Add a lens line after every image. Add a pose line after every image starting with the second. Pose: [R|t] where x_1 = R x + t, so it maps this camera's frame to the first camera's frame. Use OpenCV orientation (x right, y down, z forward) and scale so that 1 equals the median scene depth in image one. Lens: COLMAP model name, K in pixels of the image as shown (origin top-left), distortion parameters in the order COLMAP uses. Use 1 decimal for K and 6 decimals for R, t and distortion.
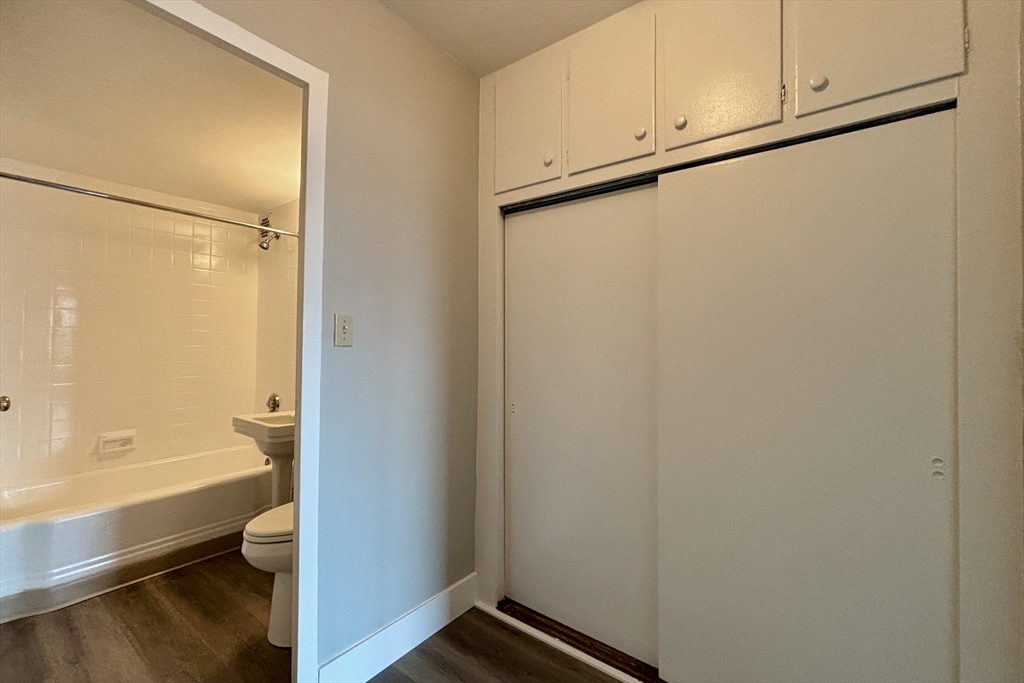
lens RADIAL K [[416.6, 0, 513.0], [0, 416.6, 325.3], [0, 0, 1]] dist [0.001428, -0.002731]
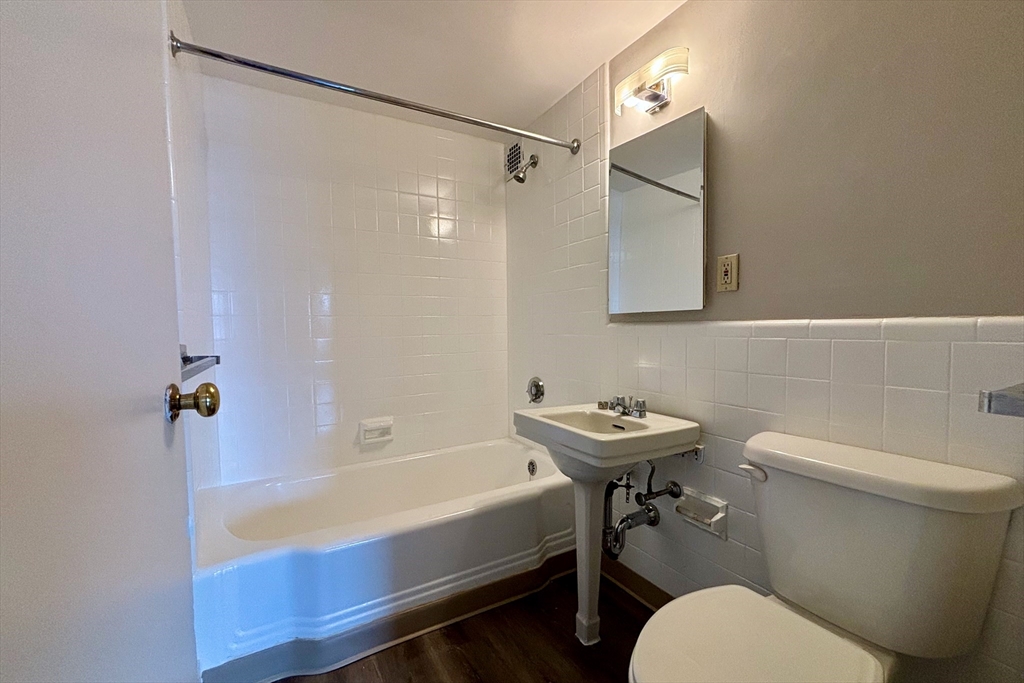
lens RADIAL K [[416.6, 0, 513.0], [0, 416.6, 325.3], [0, 0, 1]] dist [0.001428, -0.002731]
pose [[0.920139, -0.023374, -0.390895, -0.406805], [0.038526, 0.998778, 0.030965, 0.058961], [0.389693, -0.043551, 0.919914, 0.383945]]
